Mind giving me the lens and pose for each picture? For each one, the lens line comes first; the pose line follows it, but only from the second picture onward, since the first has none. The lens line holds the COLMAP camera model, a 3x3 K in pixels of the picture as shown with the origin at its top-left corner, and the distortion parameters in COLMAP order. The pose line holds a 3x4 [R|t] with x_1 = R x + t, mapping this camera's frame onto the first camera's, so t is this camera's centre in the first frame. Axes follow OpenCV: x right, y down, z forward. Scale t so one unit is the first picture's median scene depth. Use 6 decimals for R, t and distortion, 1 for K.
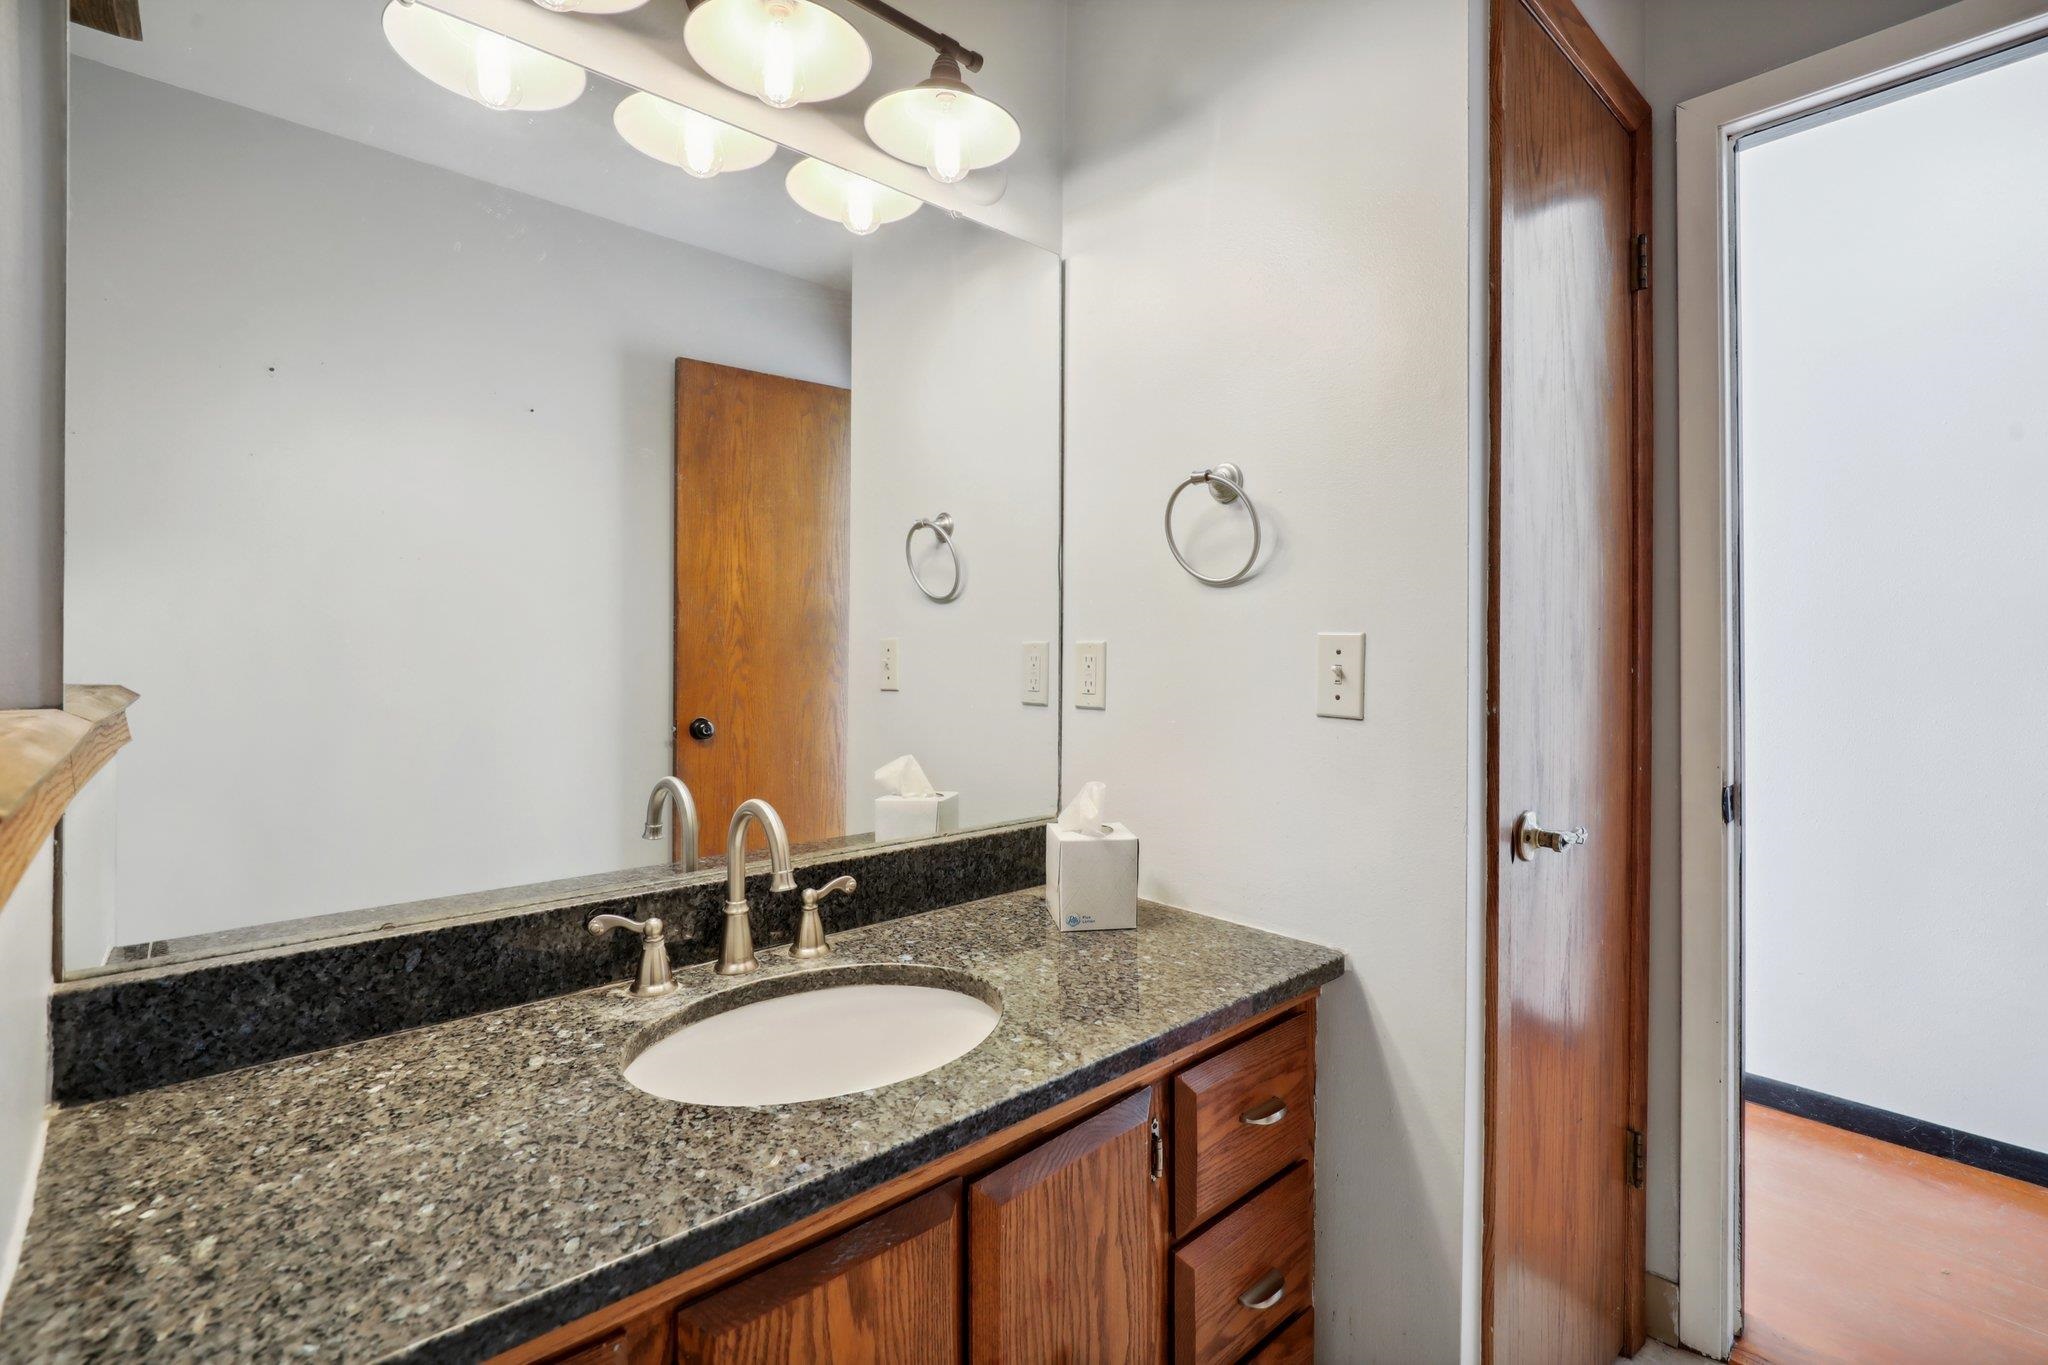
lens RADIAL K [[947.5, 0, 1044.1], [0, 947.5, 673.3], [0, 0, 1]] dist [-0.012925, -0.000167]
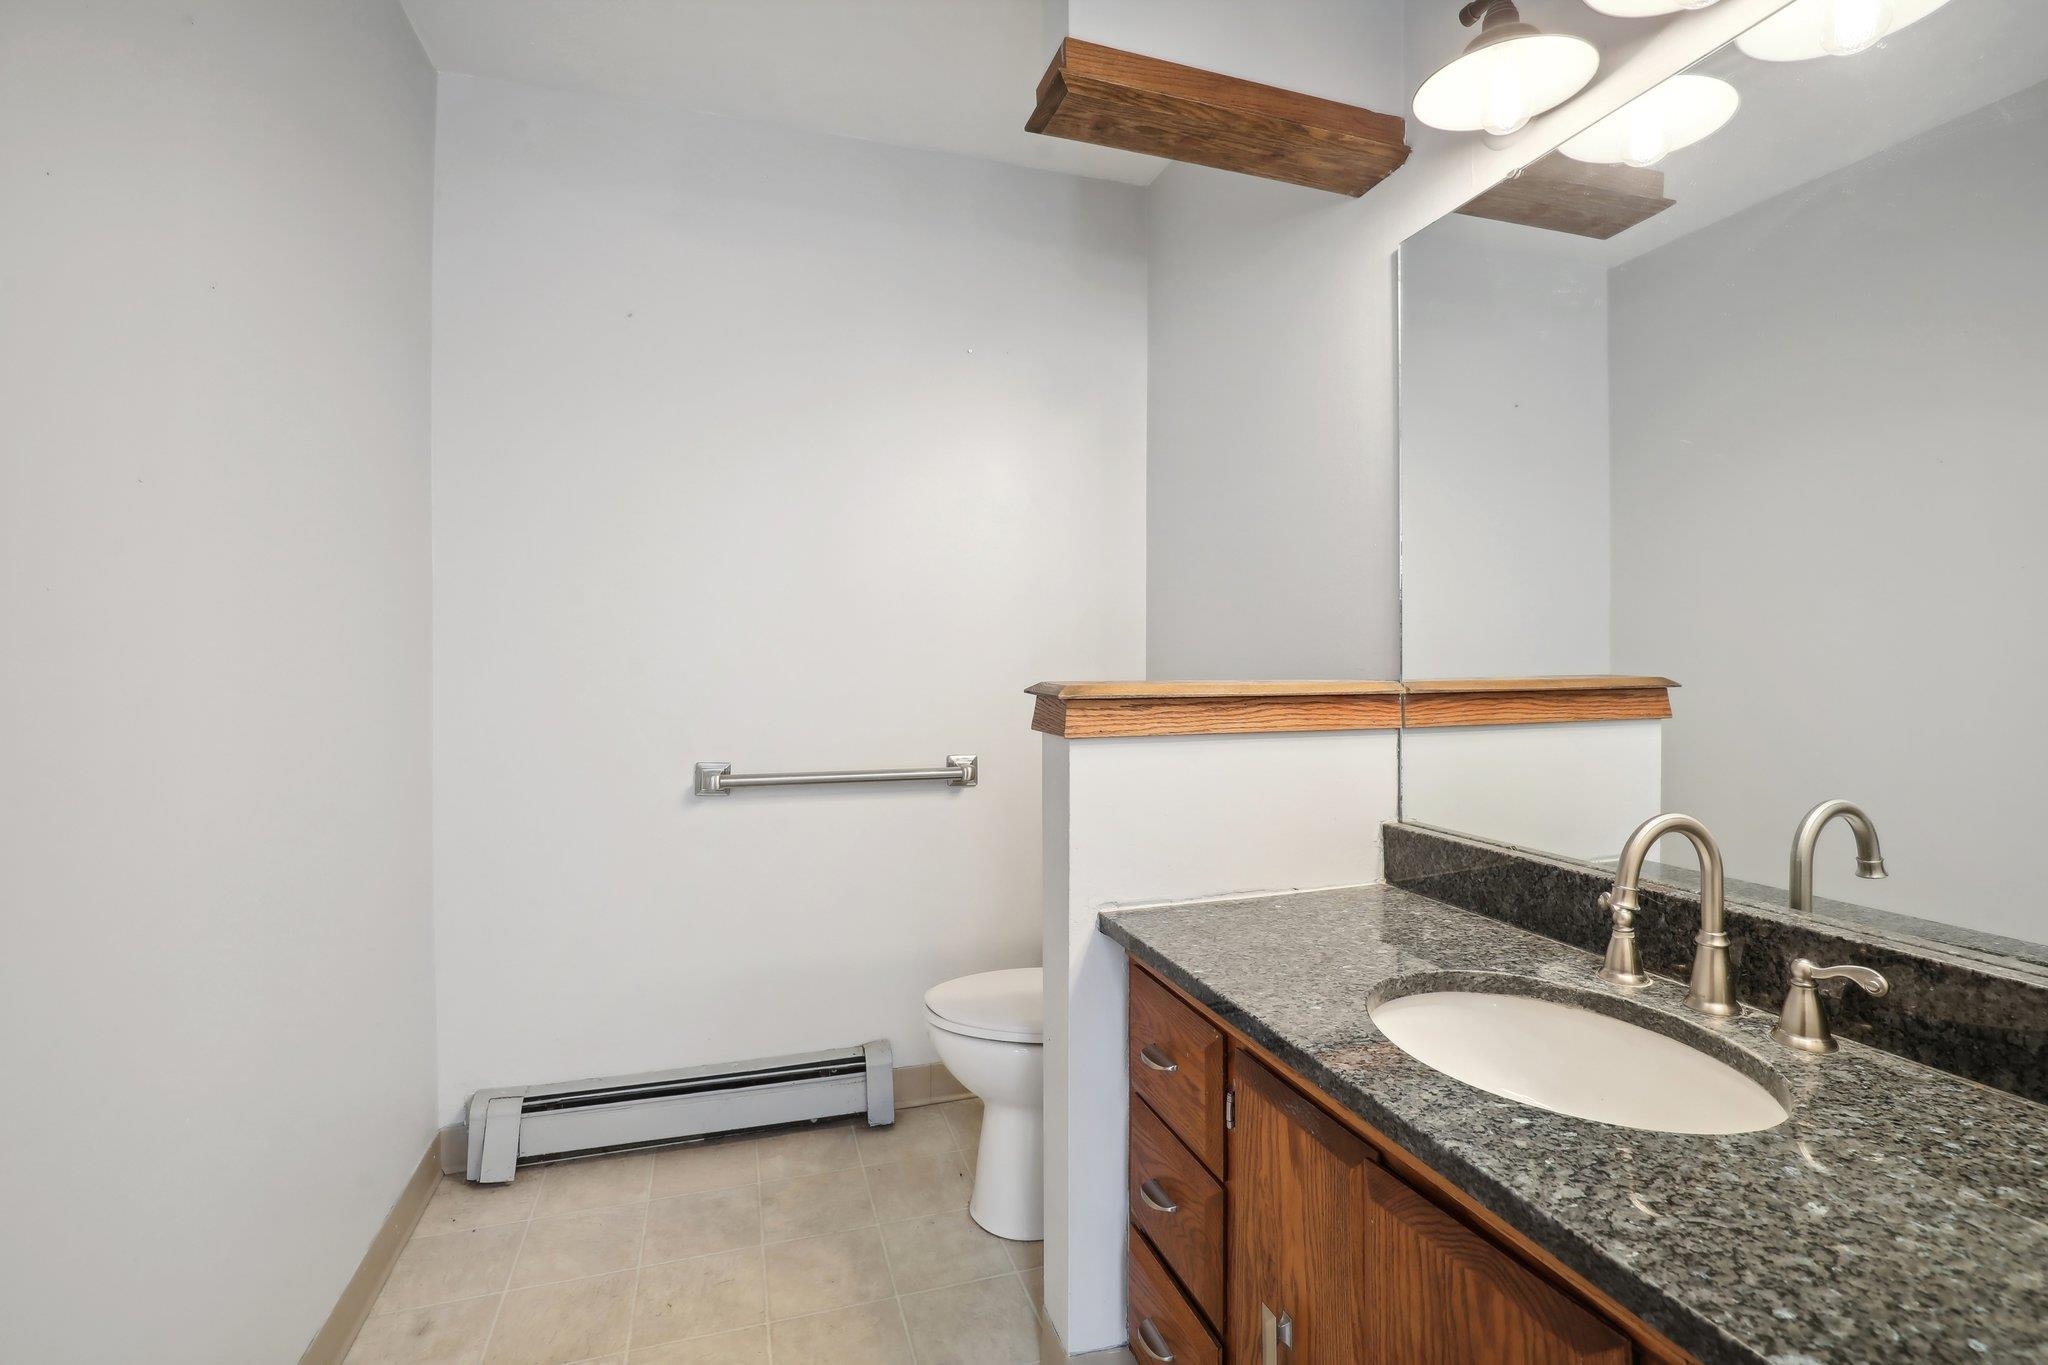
lens RADIAL K [[947.5, 0, 1044.1], [0, 947.5, 673.3], [0, 0, 1]] dist [-0.012925, -0.000167]
pose [[-0.420108, 0.012956, -0.907381, 0.905191], [-0.020073, 0.999521, 0.023565, -0.011809], [0.907252, 0.028114, -0.419647, 0.981672]]
